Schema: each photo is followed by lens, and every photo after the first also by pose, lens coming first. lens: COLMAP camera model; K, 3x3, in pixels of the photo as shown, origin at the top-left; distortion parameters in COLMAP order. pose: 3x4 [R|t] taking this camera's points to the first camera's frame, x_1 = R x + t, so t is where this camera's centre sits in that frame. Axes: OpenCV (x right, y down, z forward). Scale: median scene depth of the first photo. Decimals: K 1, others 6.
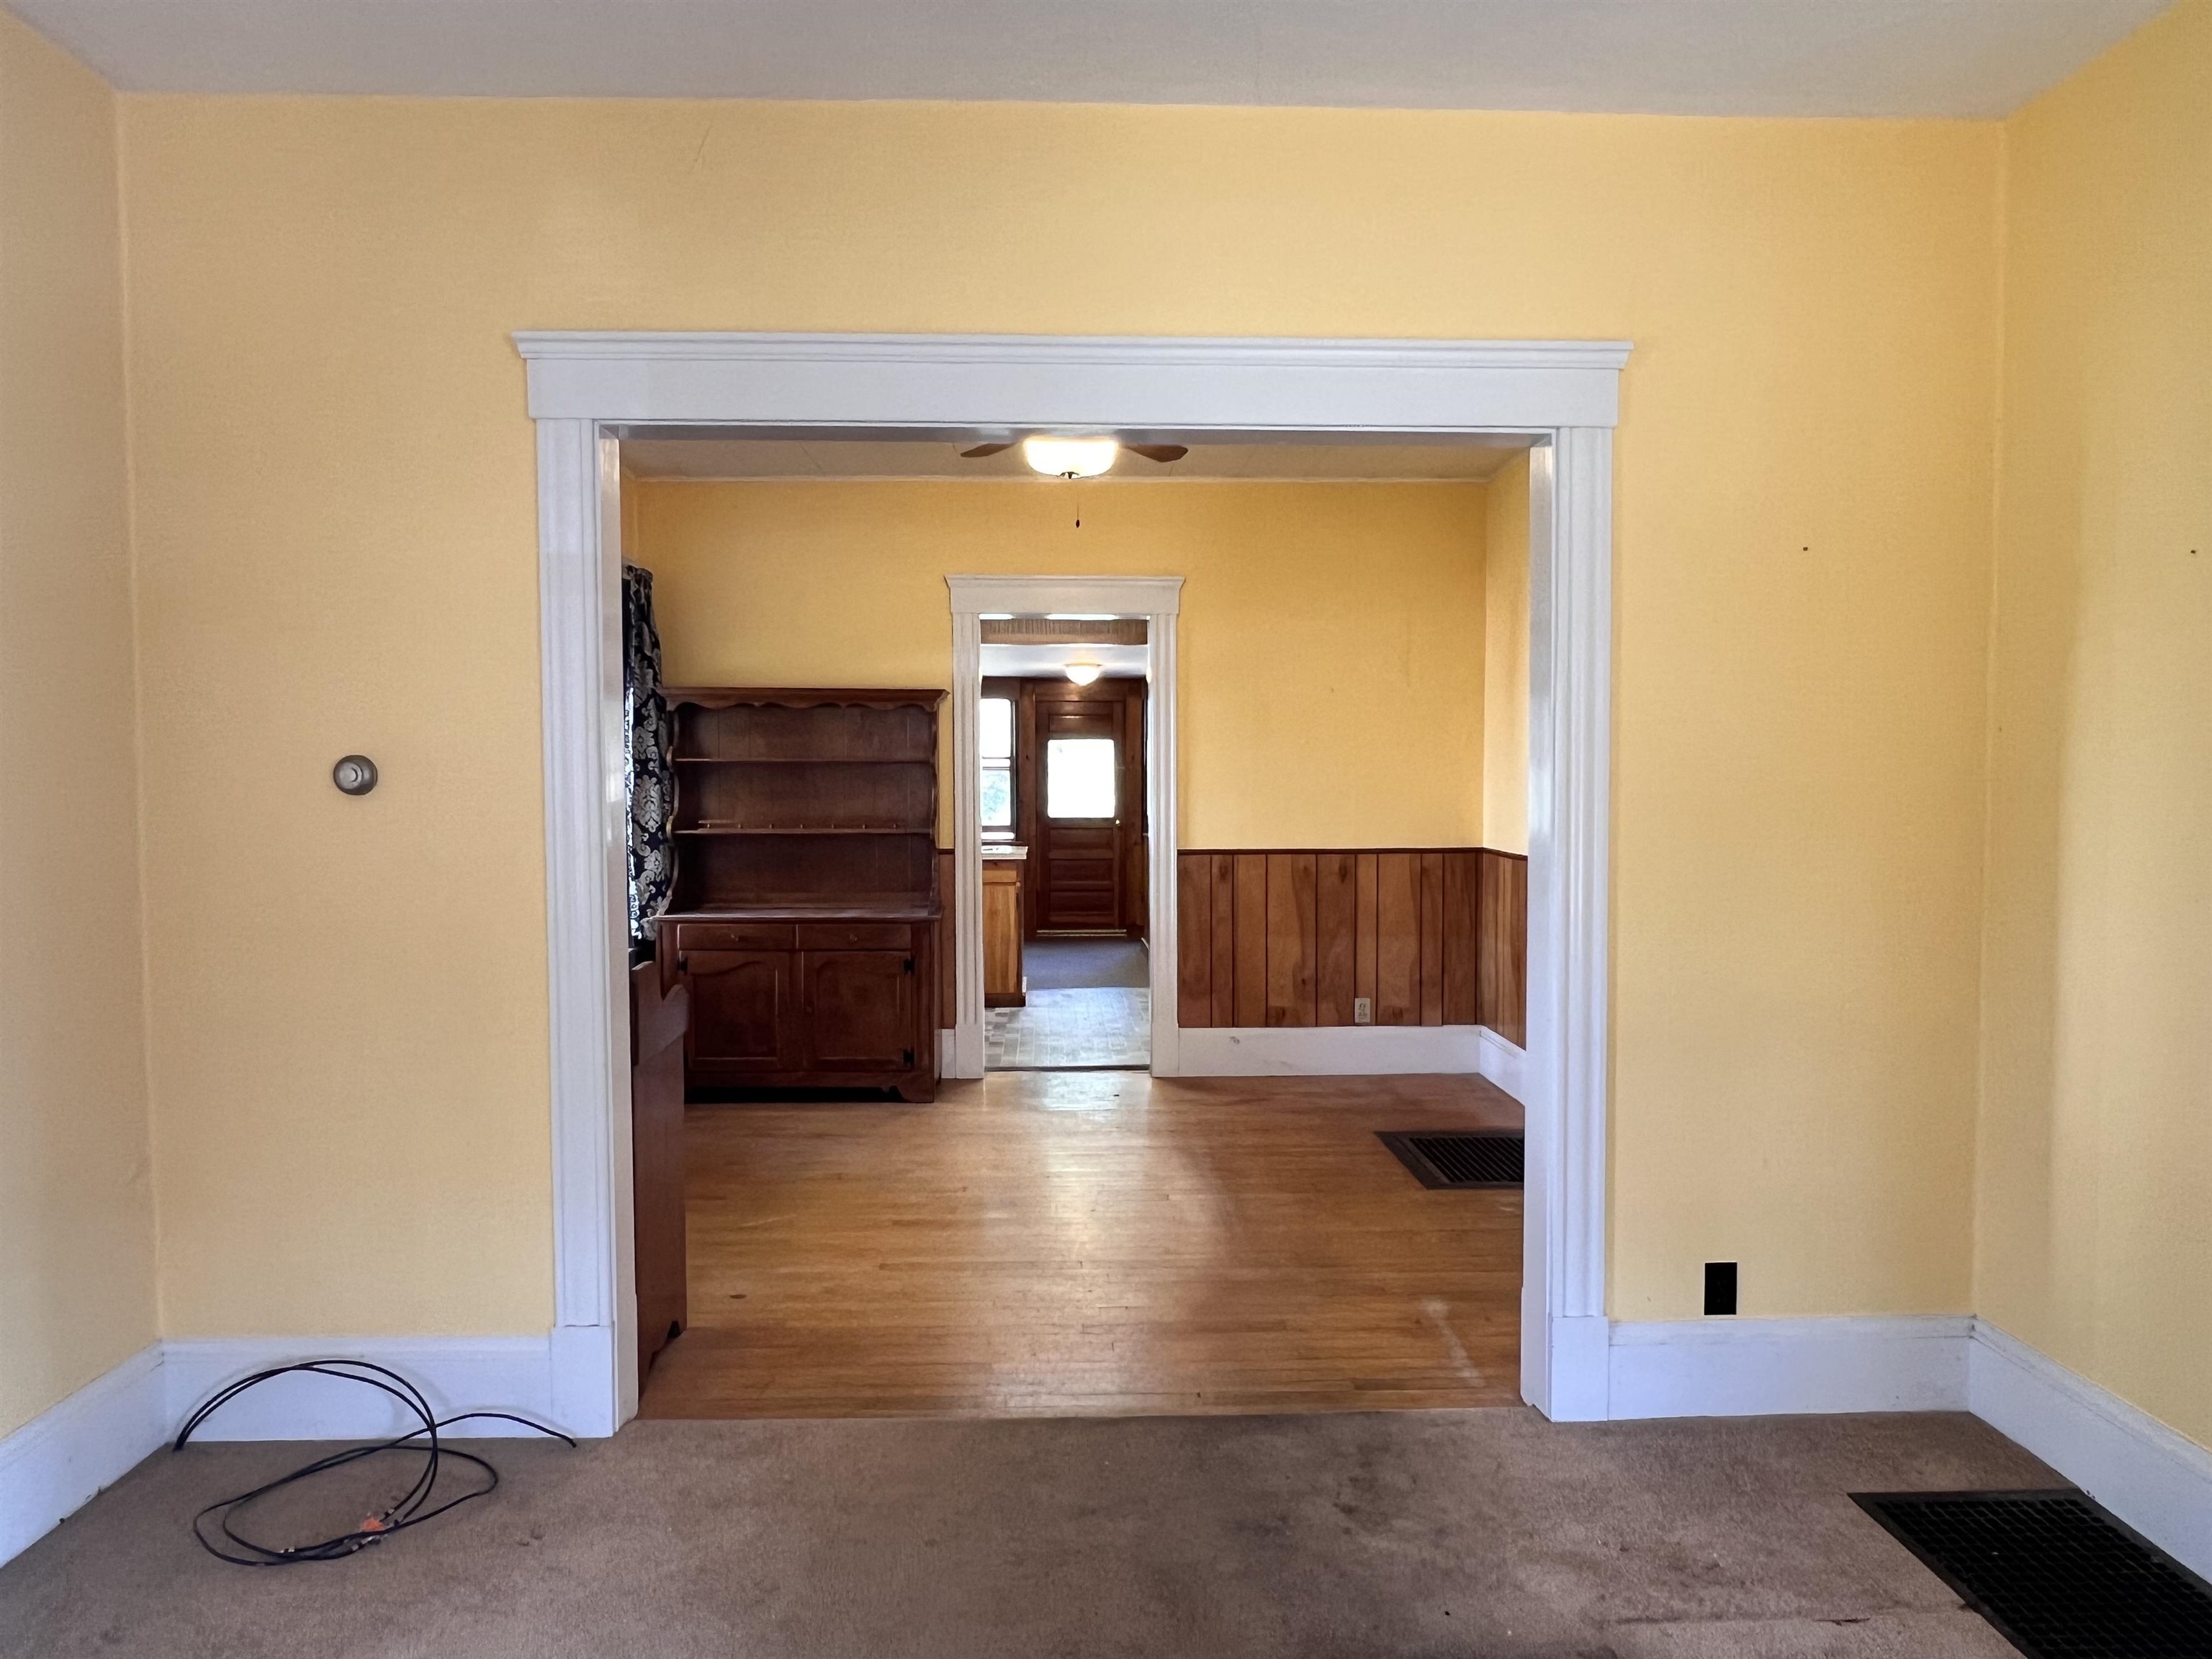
lens RADIAL K [[1408.1, 0, 1104.3], [0, 1408.1, 830.6], [0, 0, 1]] dist [0.000097, -0.000003]
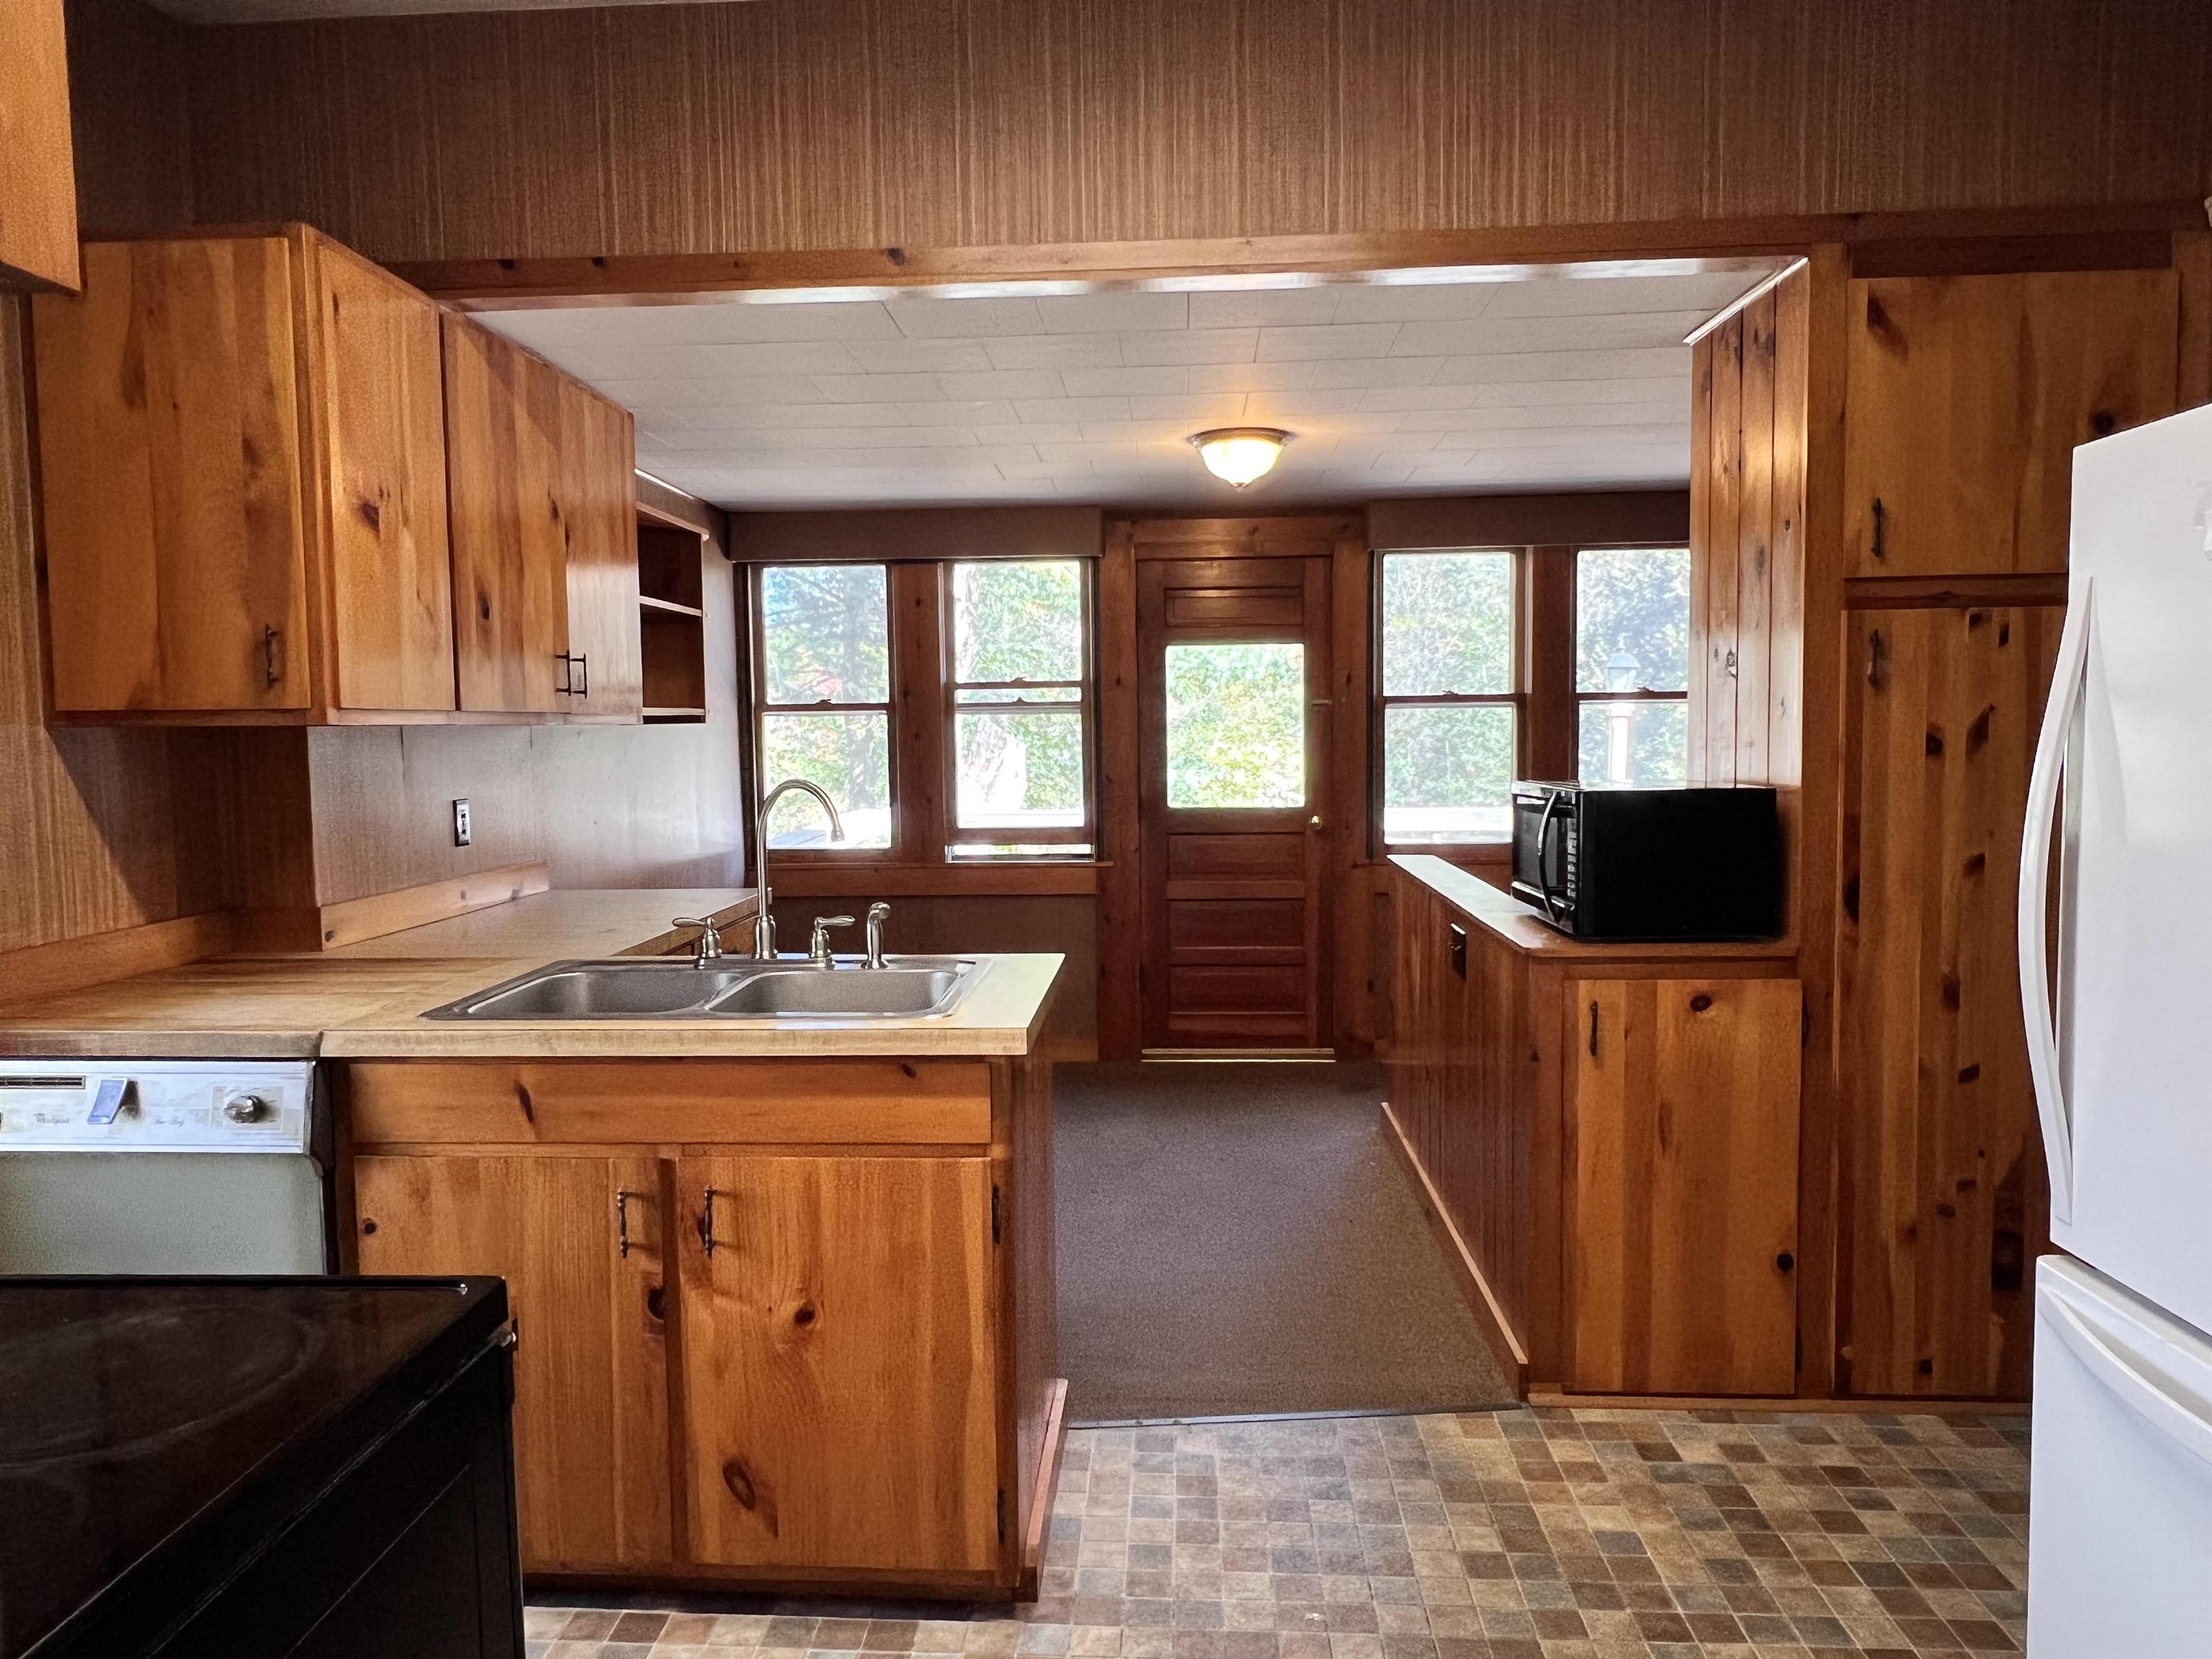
lens RADIAL K [[1482.4, 0, 1102.5], [0, 1482.4, 827.6], [0, 0, 1]] dist [0.001336, 0.000100]
pose [[0.994814, -0.005040, -0.101587, -0.010729], [0.008057, 0.999538, 0.029319, -0.018430], [0.101392, -0.029985, 0.994395, 0.512760]]
